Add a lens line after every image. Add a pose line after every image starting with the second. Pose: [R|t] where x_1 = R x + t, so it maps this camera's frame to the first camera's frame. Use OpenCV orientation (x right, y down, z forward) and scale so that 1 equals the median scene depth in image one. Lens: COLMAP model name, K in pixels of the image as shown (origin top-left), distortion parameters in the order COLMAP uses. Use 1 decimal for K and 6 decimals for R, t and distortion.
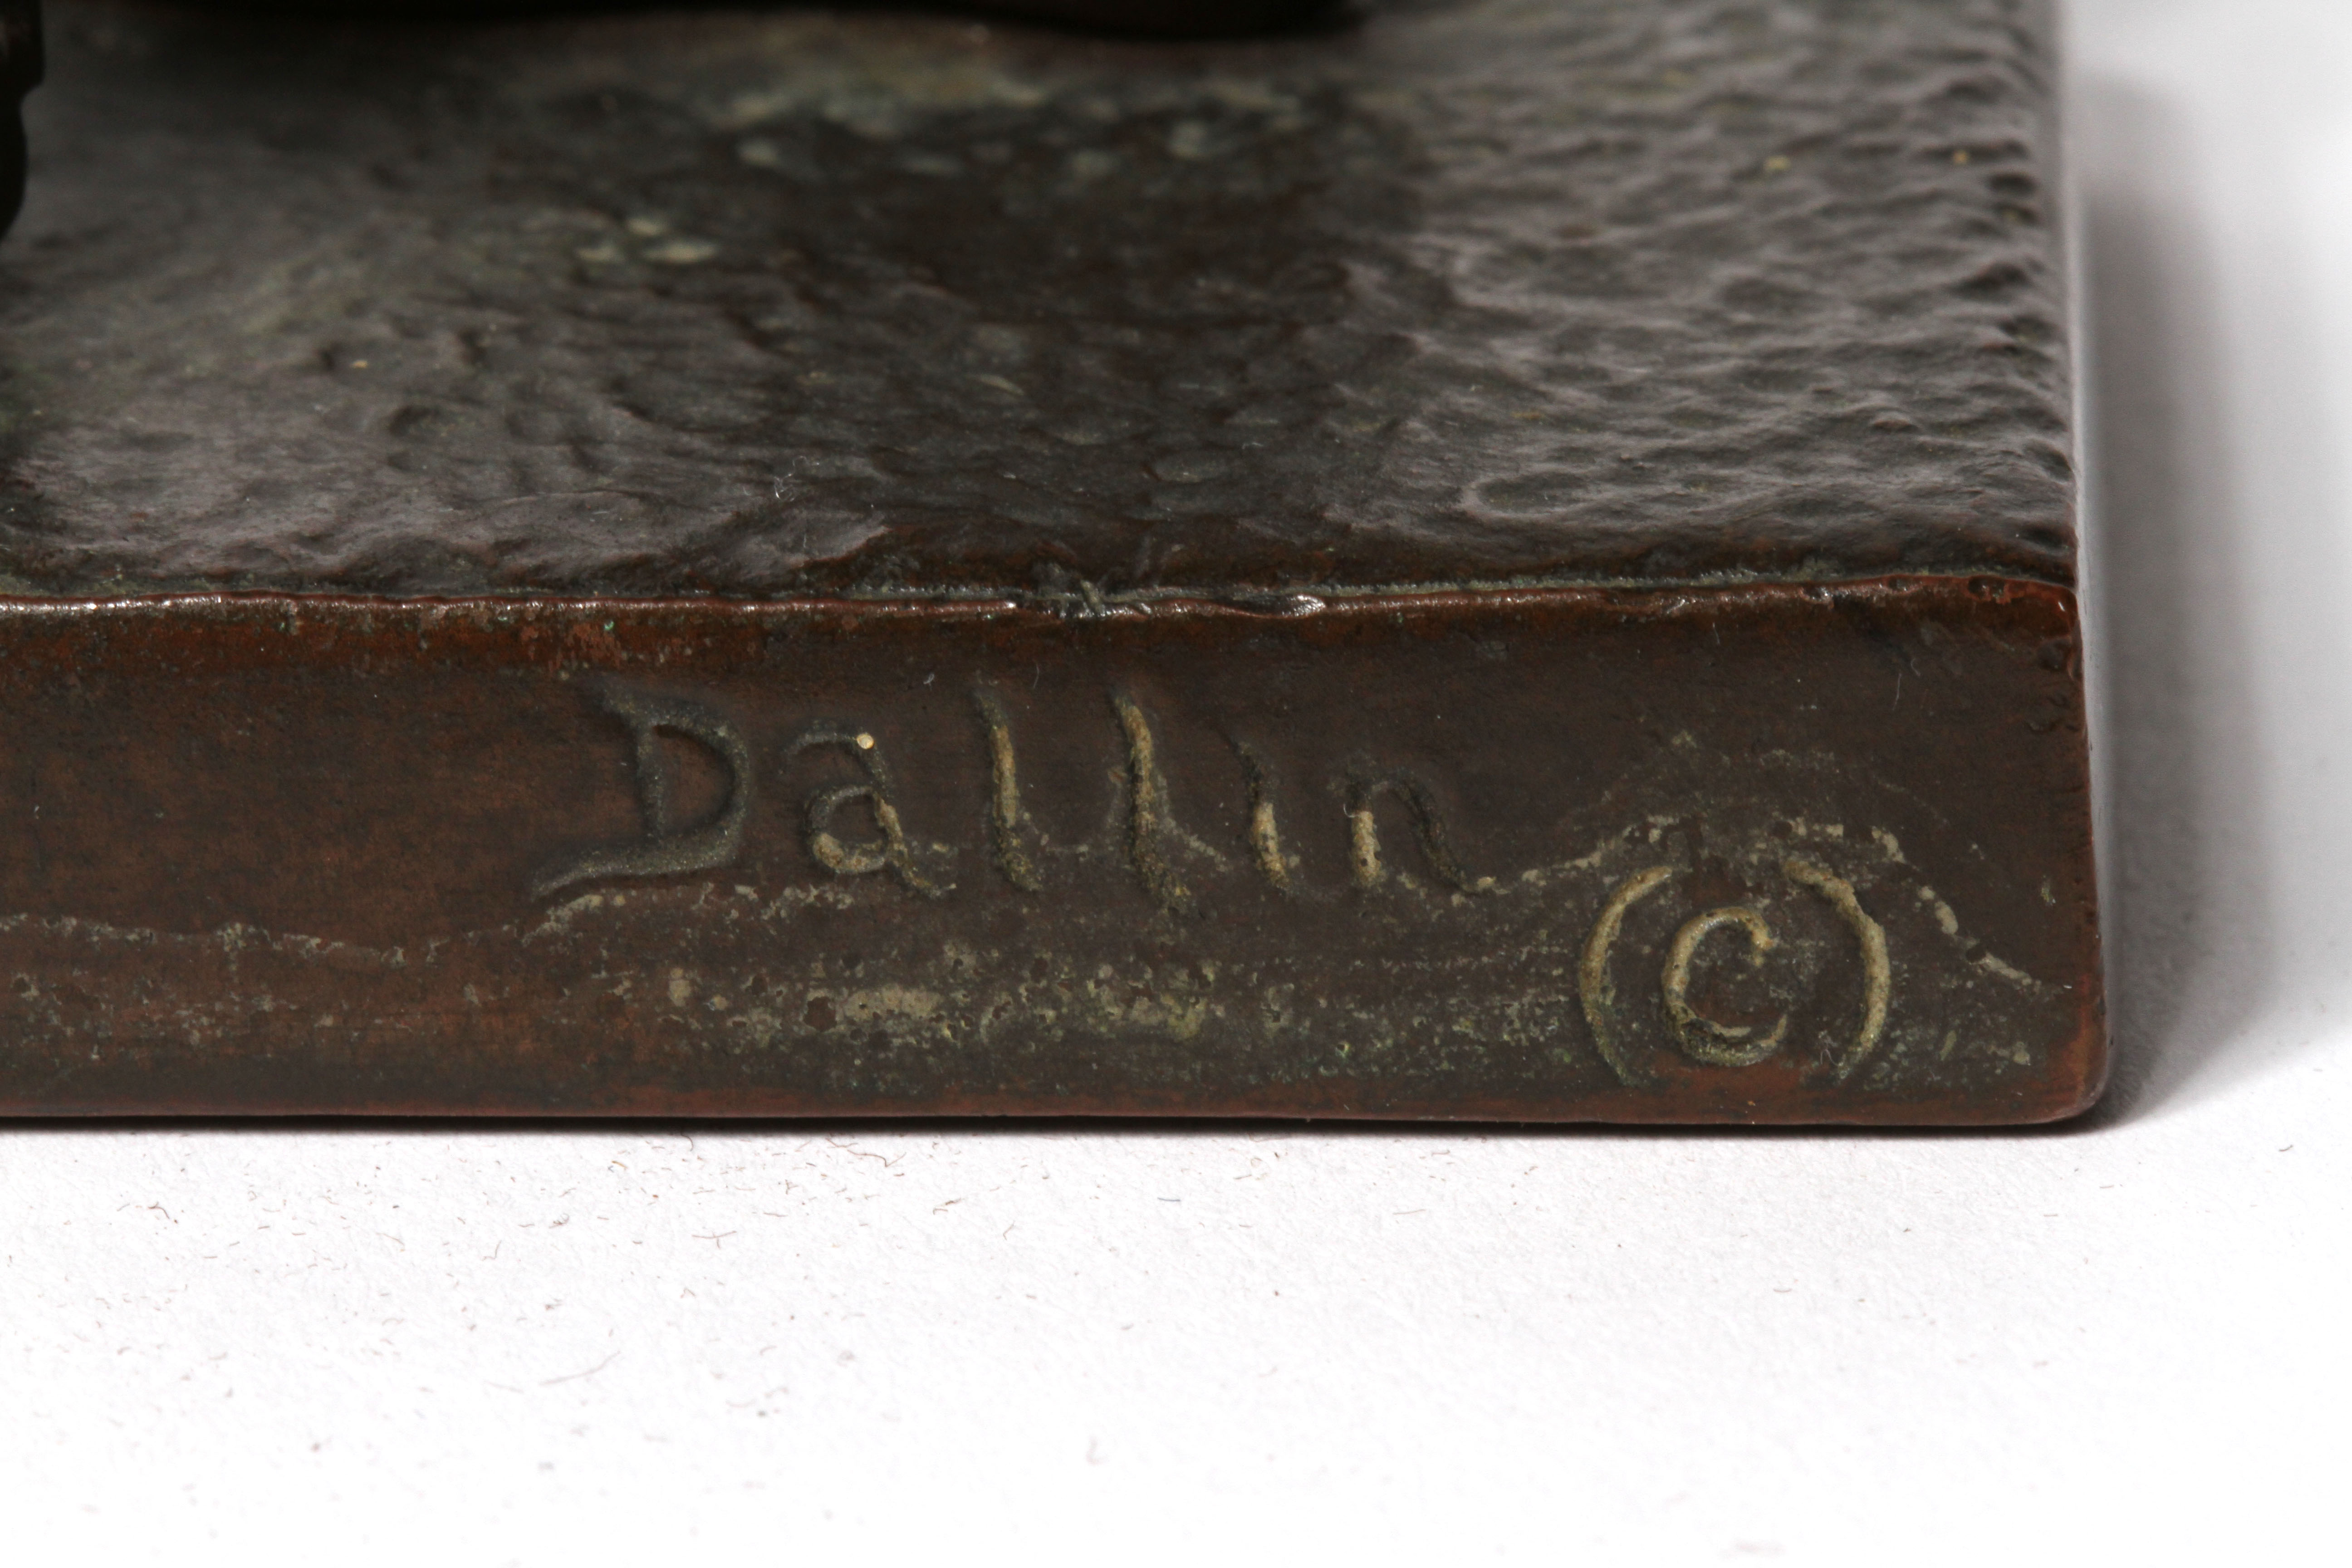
lens RADIAL K [[14691.0, 0, 1181.4], [0, 14691.0, 783.4], [0, 0, 1]] dist [-0.014403, 0.000000]
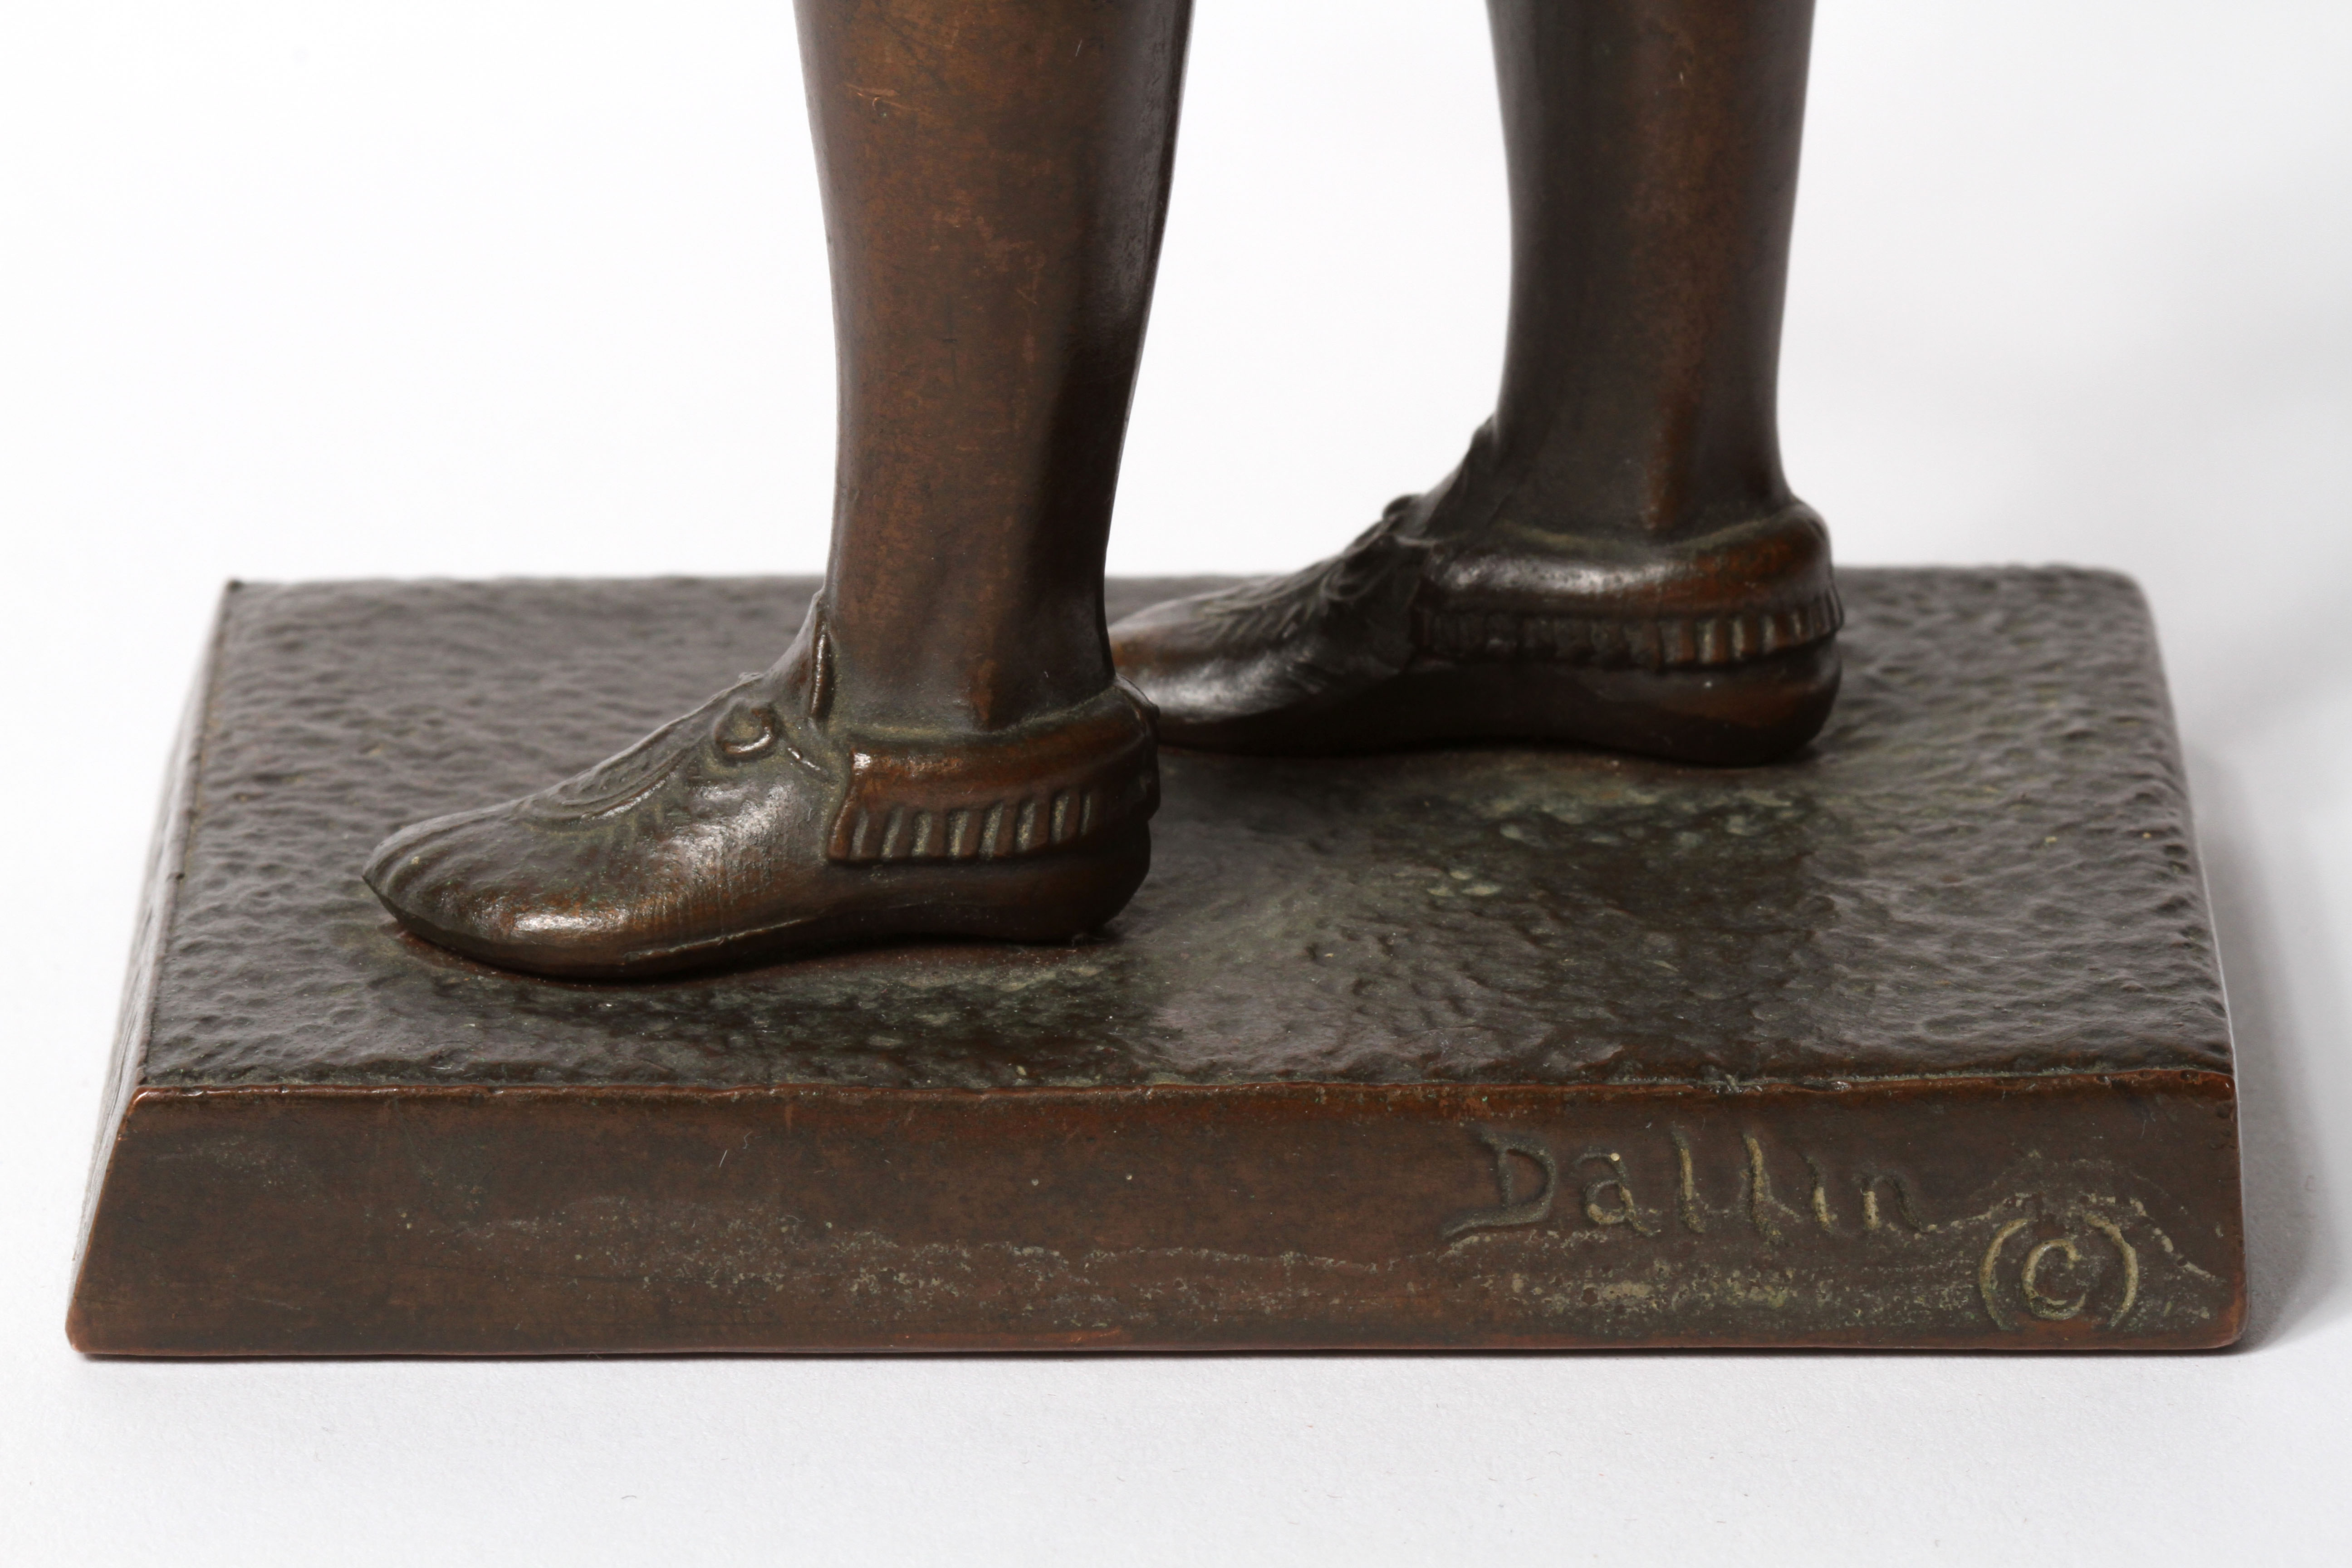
lens RADIAL K [[14691.0, 0, 1171.3], [0, 14691.0, 786.0], [0, 0, 1]] dist [-0.014403, 0.000000]
pose [[0.998354, -0.004618, 0.057163, -0.190847], [0.004266, 0.999971, 0.006279, -0.064349], [-0.057190, -0.006025, 0.998345, -0.939494]]
